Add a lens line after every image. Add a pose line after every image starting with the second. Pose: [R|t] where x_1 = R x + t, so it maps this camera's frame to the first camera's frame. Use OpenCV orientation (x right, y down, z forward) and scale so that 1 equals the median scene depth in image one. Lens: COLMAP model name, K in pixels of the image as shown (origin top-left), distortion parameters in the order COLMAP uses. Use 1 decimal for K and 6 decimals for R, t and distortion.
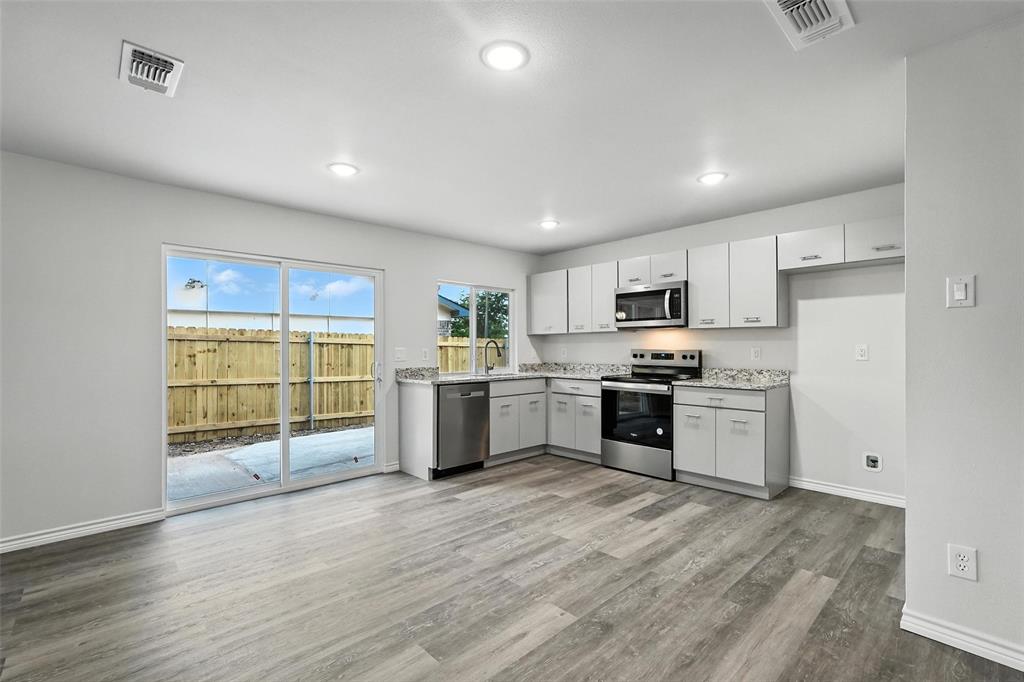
lens RADIAL K [[457.9, 0, 511.9], [0, 457.9, 343.3], [0, 0, 1]] dist [-0.016115, 0.008907]
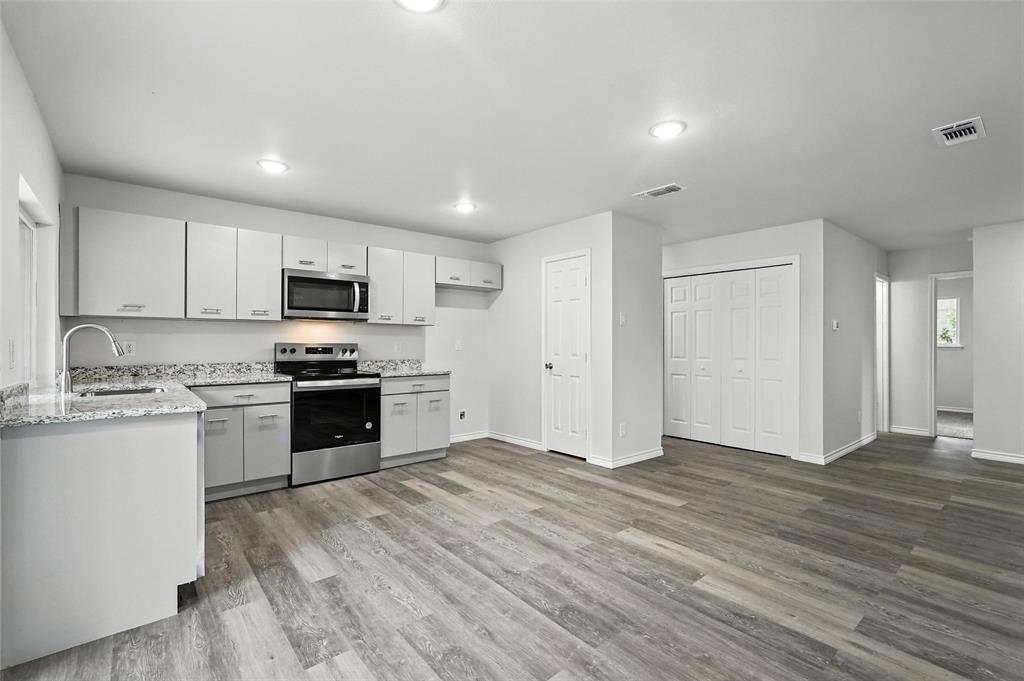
lens RADIAL K [[457.9, 0, 508.8], [0, 457.9, 343.6], [0, 0, 1]] dist [-0.016115, 0.008907]
pose [[0.066718, 0.003008, 0.997767, -0.589429], [-0.011028, 0.999937, -0.002278, 0.012616], [-0.997711, -0.010852, 0.066747, 0.575961]]
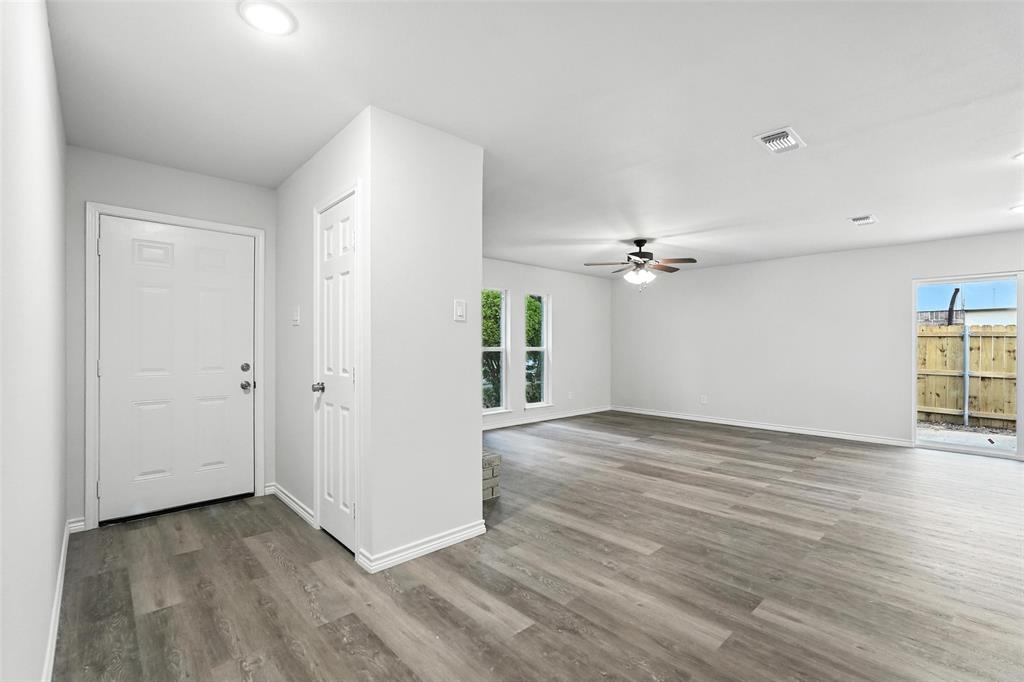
lens RADIAL K [[457.9, 0, 510.2], [0, 457.9, 345.8], [0, 0, 1]] dist [-0.016115, 0.008907]
pose [[-0.008157, 0.002894, -0.999963, 0.636666], [0.007409, 0.999969, 0.002833, 0.003554], [0.999939, -0.007385, -0.008178, -0.312438]]
